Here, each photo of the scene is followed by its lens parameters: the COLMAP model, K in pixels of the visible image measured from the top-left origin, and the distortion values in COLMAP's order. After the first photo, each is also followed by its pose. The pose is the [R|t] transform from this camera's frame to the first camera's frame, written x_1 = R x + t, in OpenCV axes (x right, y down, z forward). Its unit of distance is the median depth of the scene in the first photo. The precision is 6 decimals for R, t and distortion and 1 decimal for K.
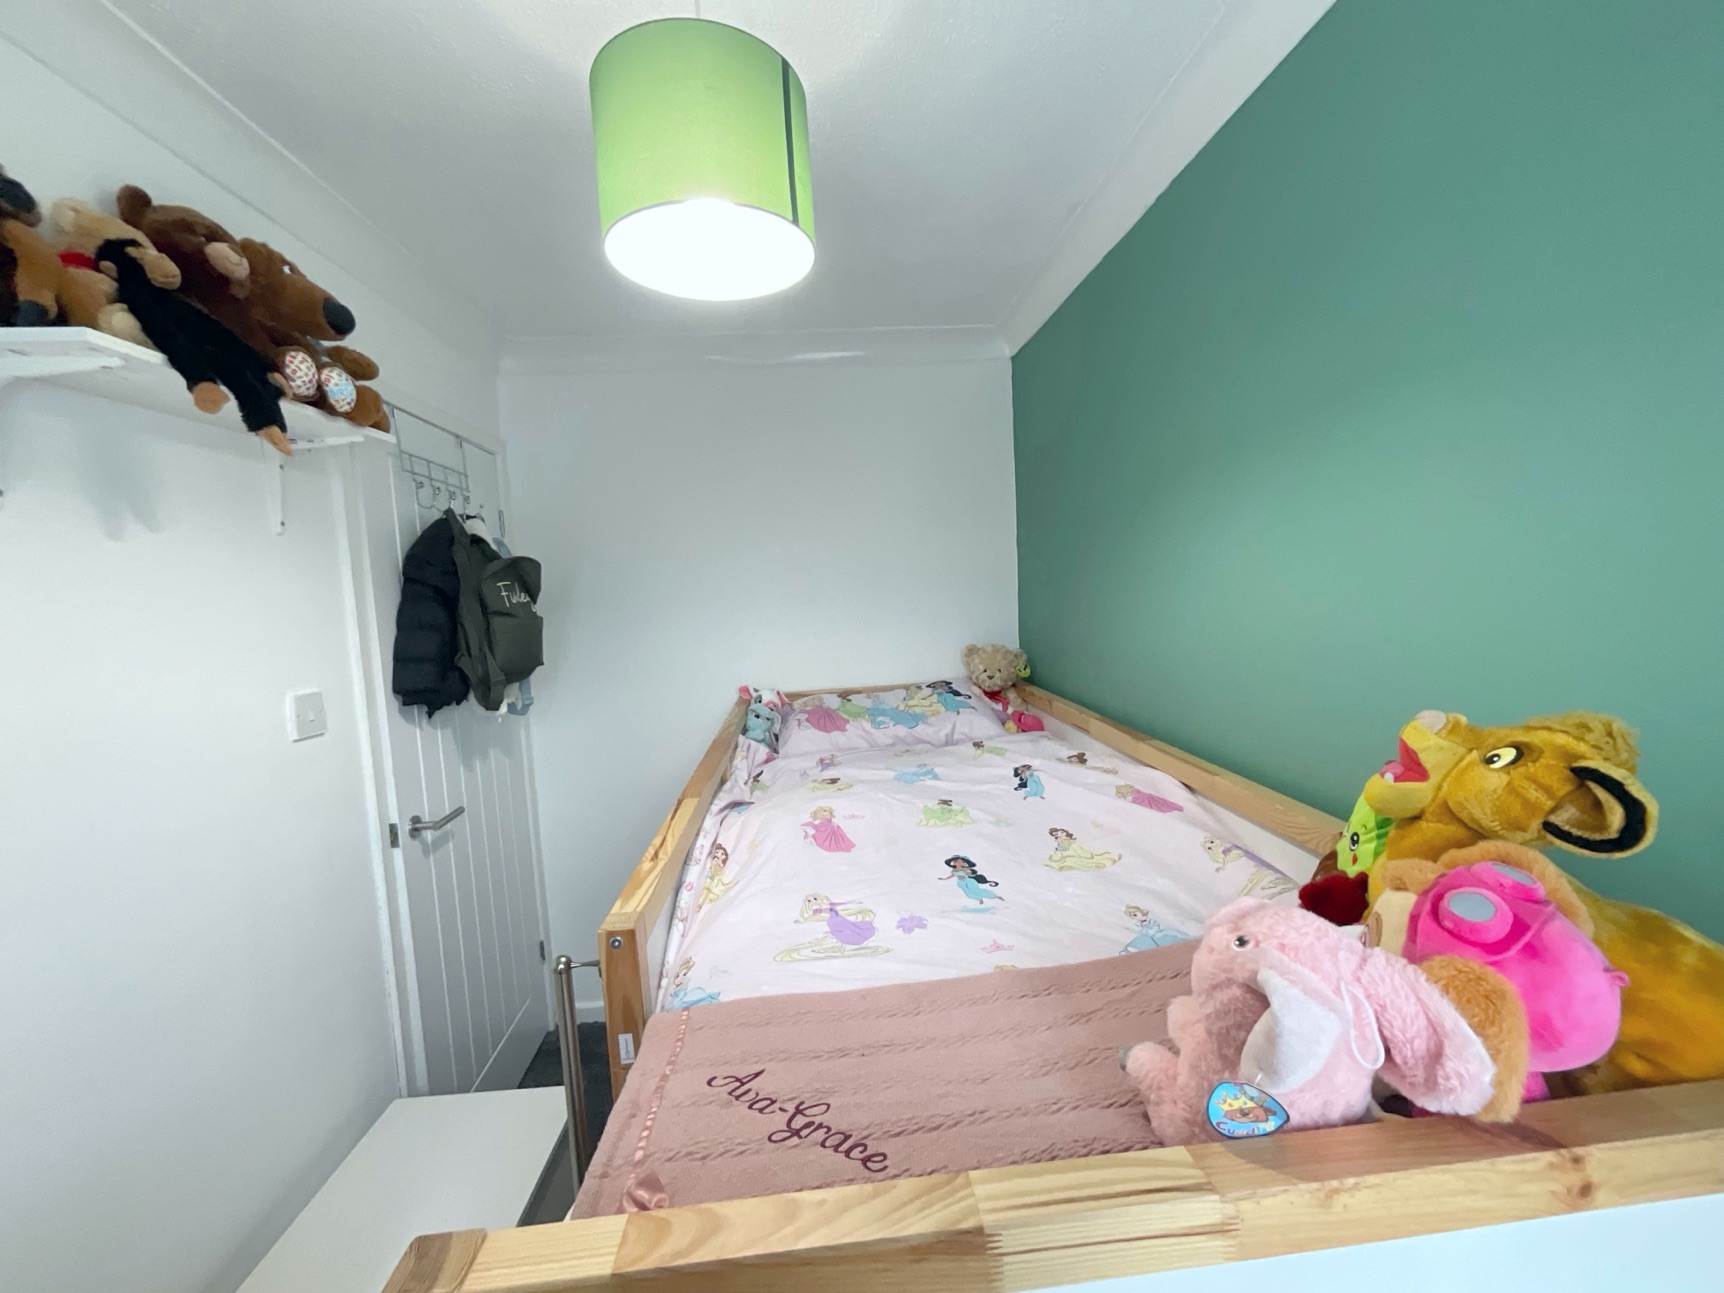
lens RADIAL K [[701.5, 0, 862.0], [0, 701.5, 646.5], [0, 0, 1]] dist [-0.000506, 0.000300]
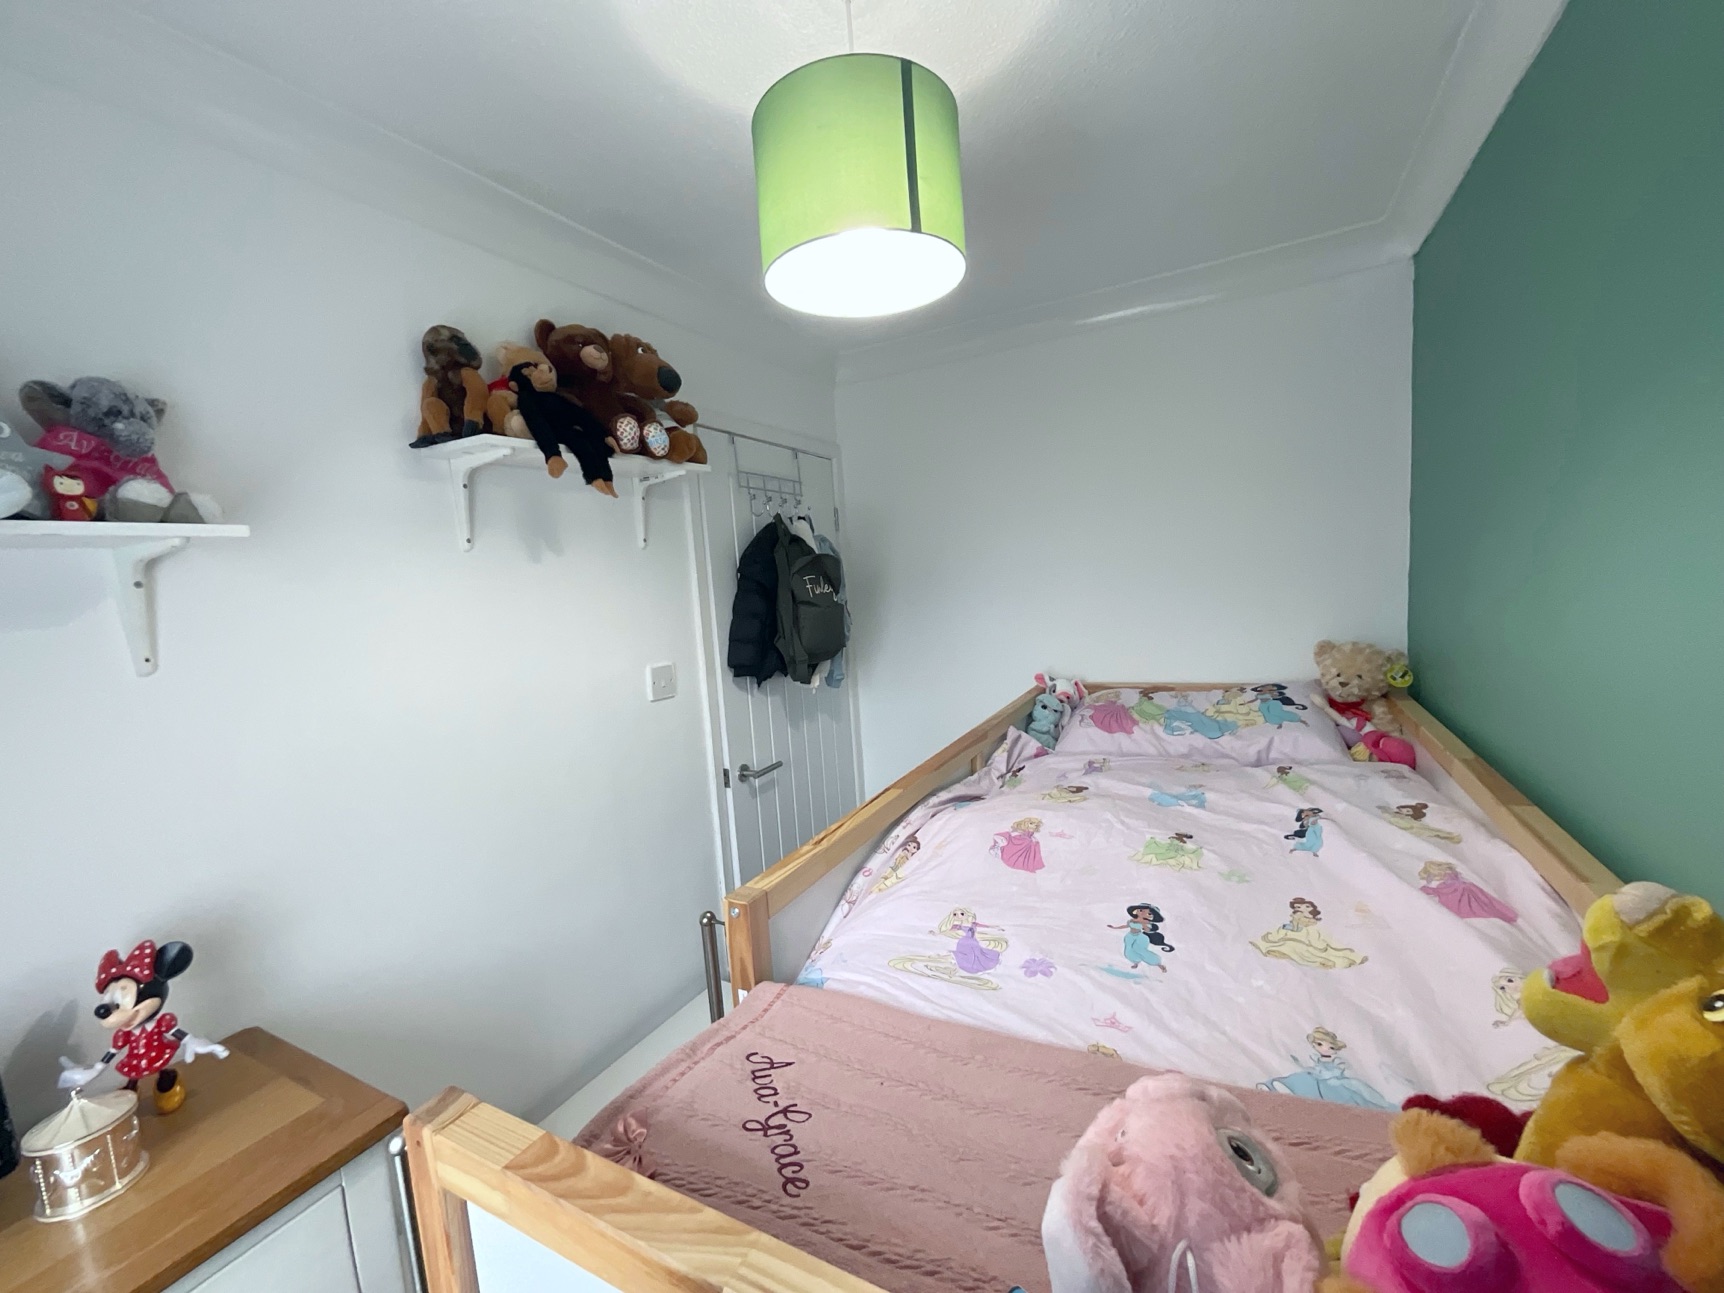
lens RADIAL K [[703.4, 0, 862.1], [0, 703.4, 644.9], [0, 0, 1]] dist [-0.016569, 0.013561]
pose [[0.839717, 0.045300, -0.541132, 0.251618], [-0.019833, 0.998408, 0.052805, -0.051172], [0.542662, -0.033609, 0.839278, 0.081932]]
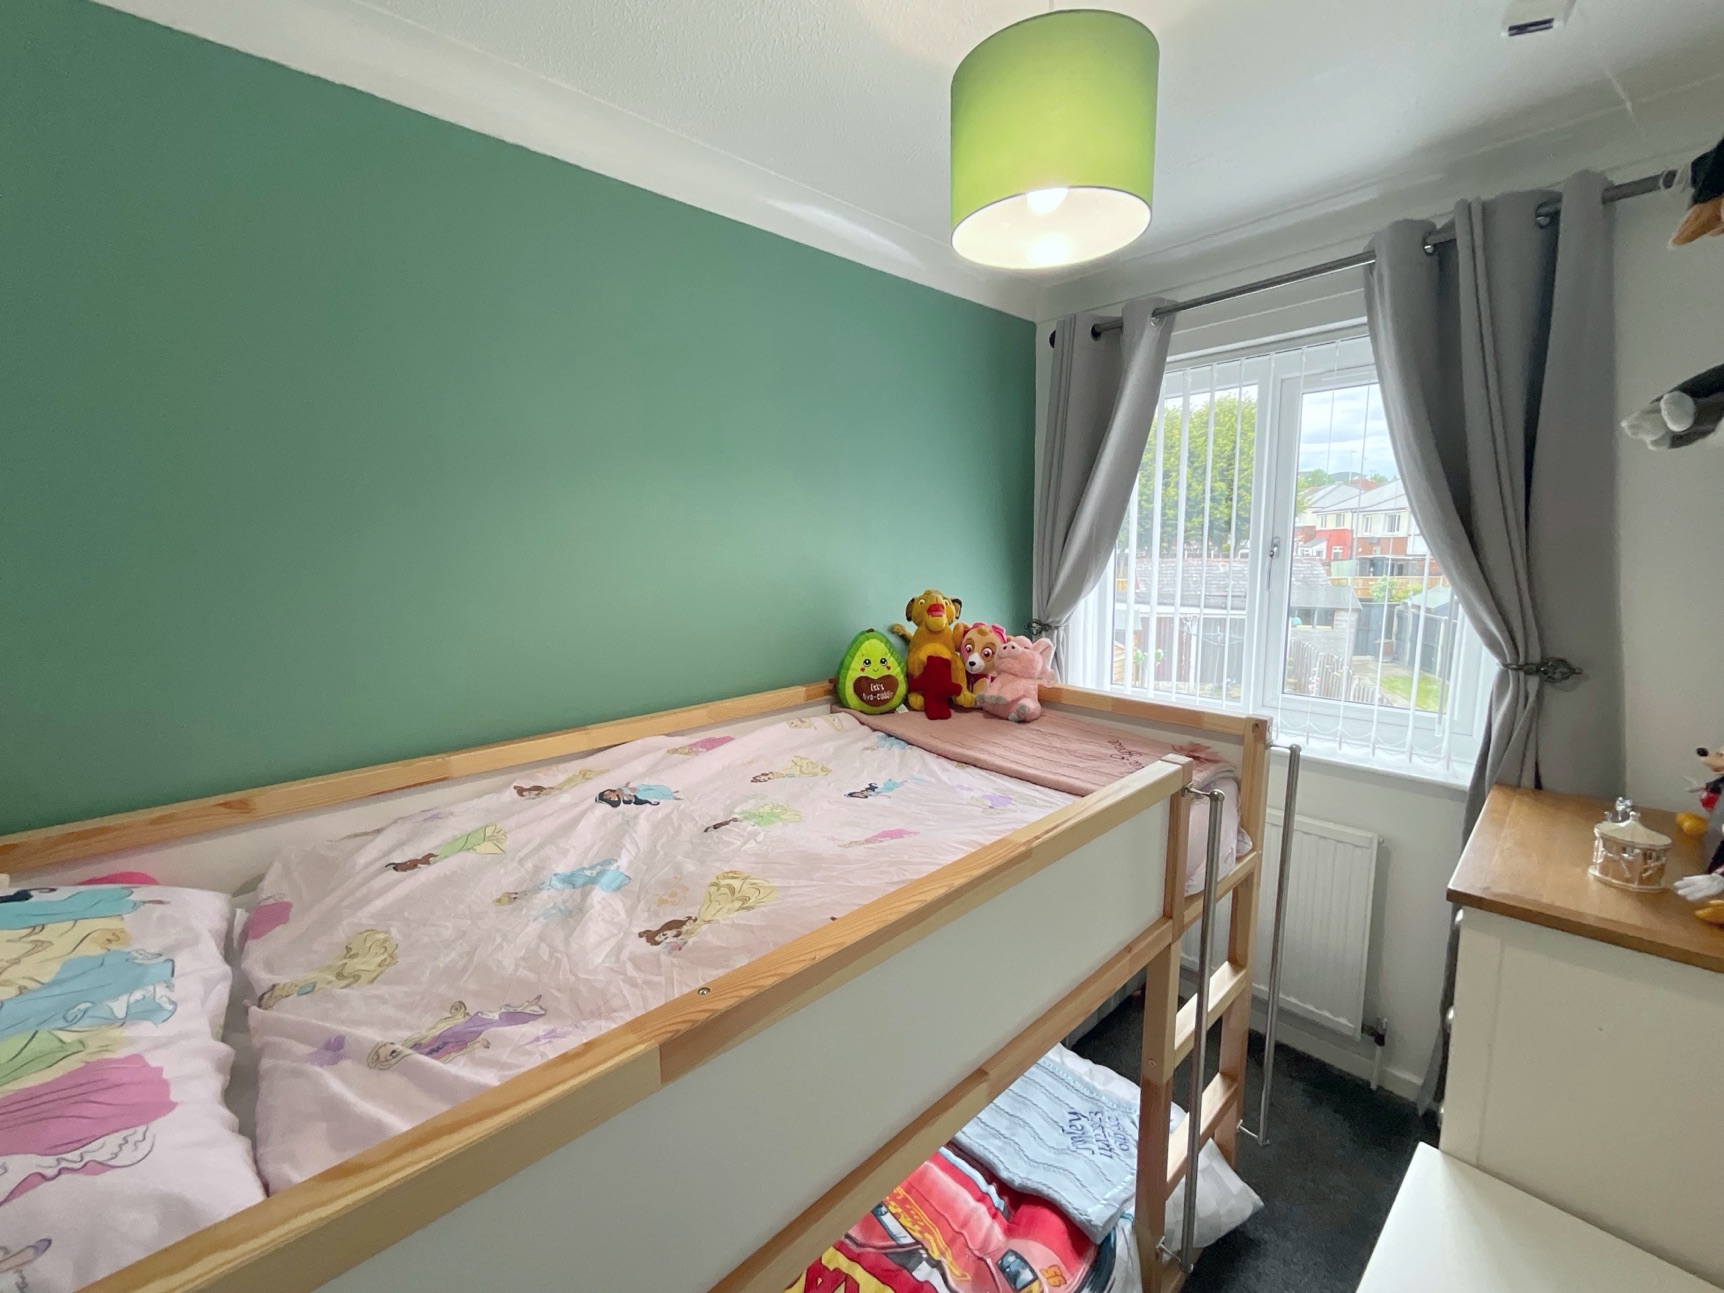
lens RADIAL K [[701.5, 0, 862.0], [0, 701.5, 646.5], [0, 0, 1]] dist [-0.000506, 0.000300]
pose [[-0.609776, -0.058402, 0.790419, -0.638573], [0.122664, 0.978311, 0.166915, -0.101240], [-0.783025, 0.198737, -0.589386, 1.365583]]
